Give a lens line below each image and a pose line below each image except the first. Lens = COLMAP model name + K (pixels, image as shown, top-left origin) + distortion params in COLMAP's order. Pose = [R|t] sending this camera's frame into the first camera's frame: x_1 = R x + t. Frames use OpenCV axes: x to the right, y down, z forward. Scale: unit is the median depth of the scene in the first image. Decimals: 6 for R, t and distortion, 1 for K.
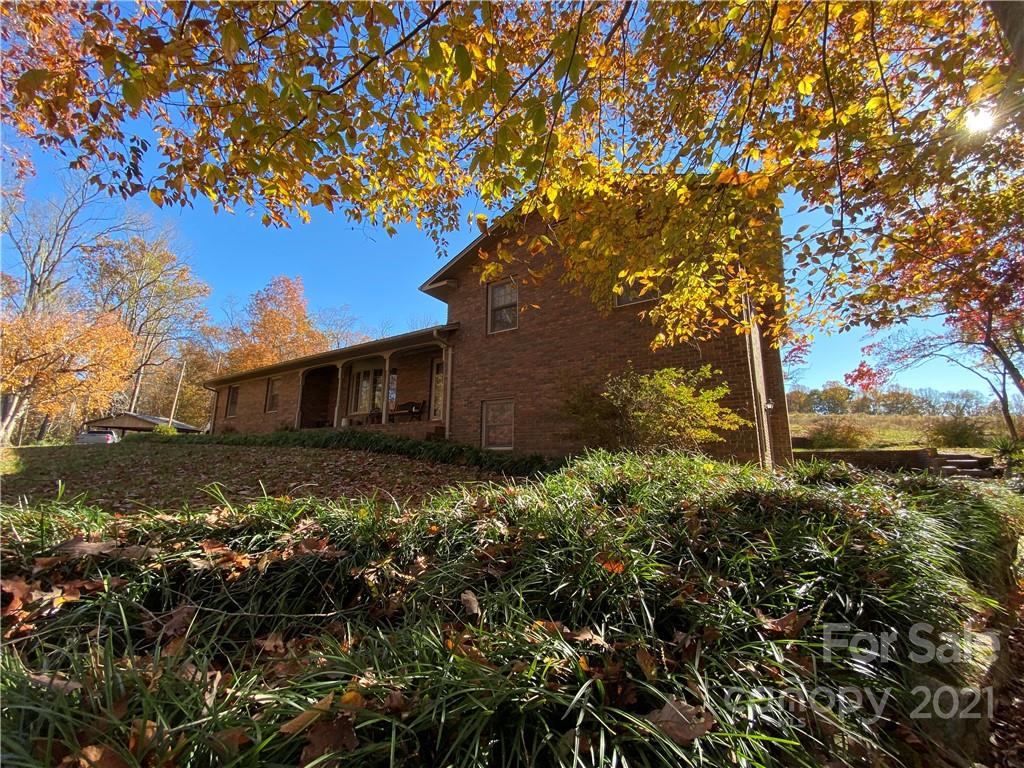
lens RADIAL K [[414.2, 0, 514.7], [0, 414.2, 387.3], [0, 0, 1]] dist [0.056388, -0.039406]
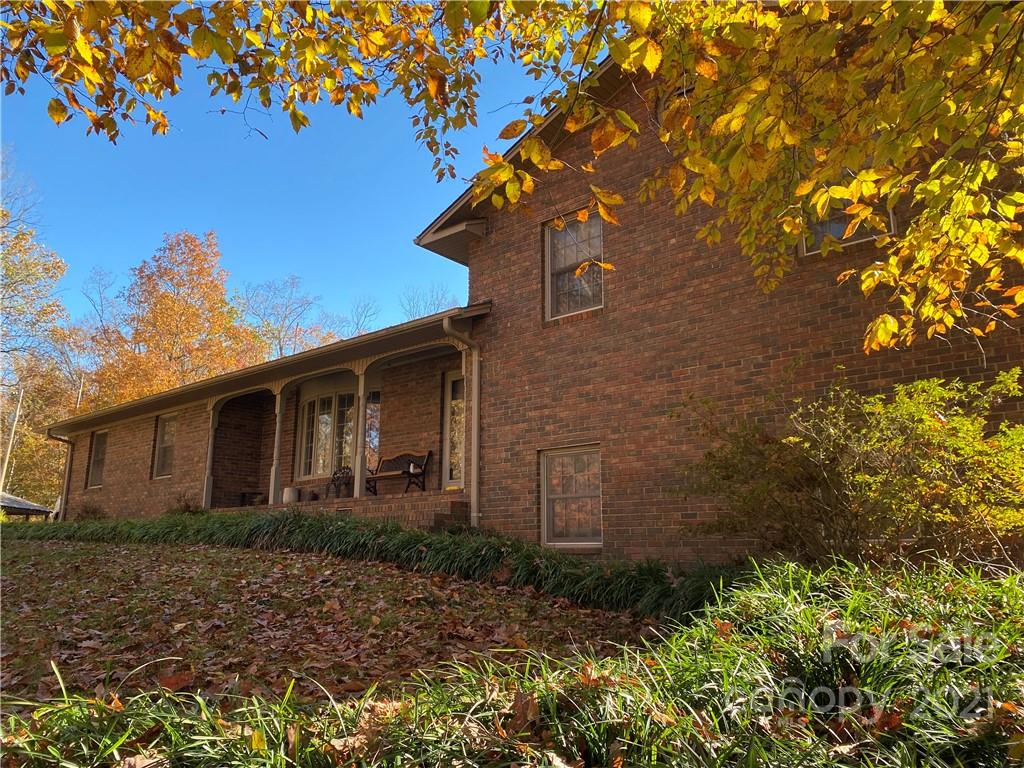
lens RADIAL K [[783.8, 0, 512.0], [0, 783.8, 384.0], [0, 0, 1]] dist [0.031494, -0.005016]
pose [[0.992707, -0.033032, -0.115935, 0.003248], [0.027985, 0.998600, -0.044892, -0.006828], [0.117256, 0.041320, 0.992242, 0.028110]]
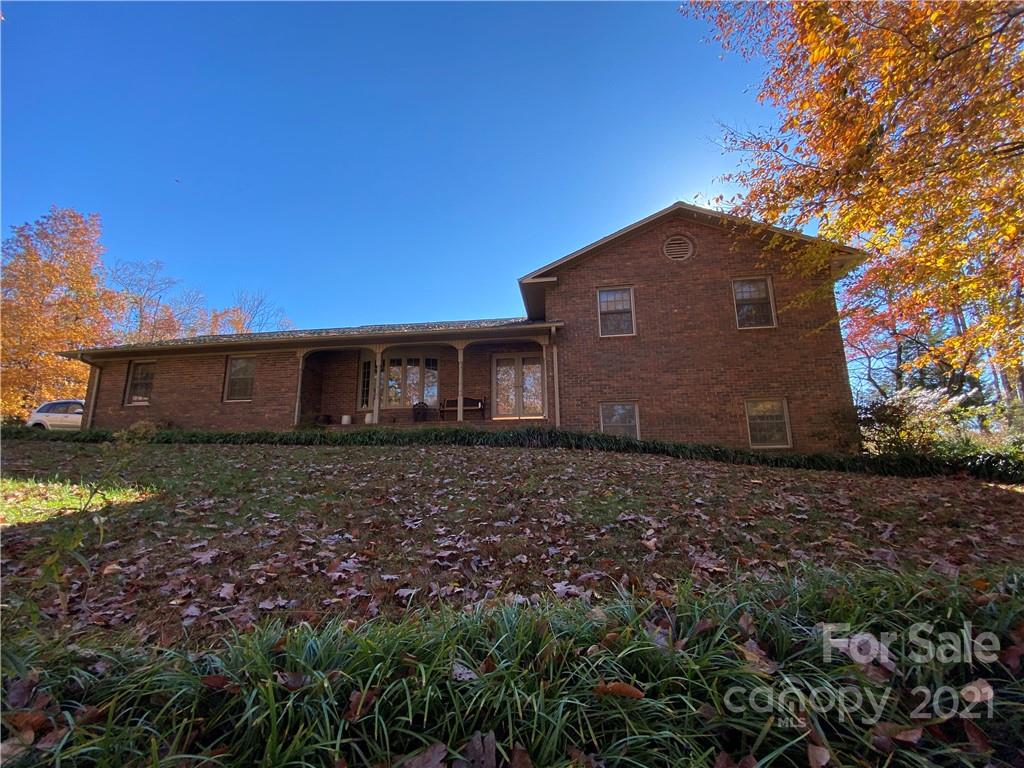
lens RADIAL K [[414.2, 0, 514.7], [0, 414.2, 387.3], [0, 0, 1]] dist [0.056388, -0.039406]
pose [[0.901555, 0.062043, 0.428193, -0.676089], [-0.059543, 0.998040, -0.019245, 0.028447], [-0.428548, -0.008145, 0.903482, 0.156813]]
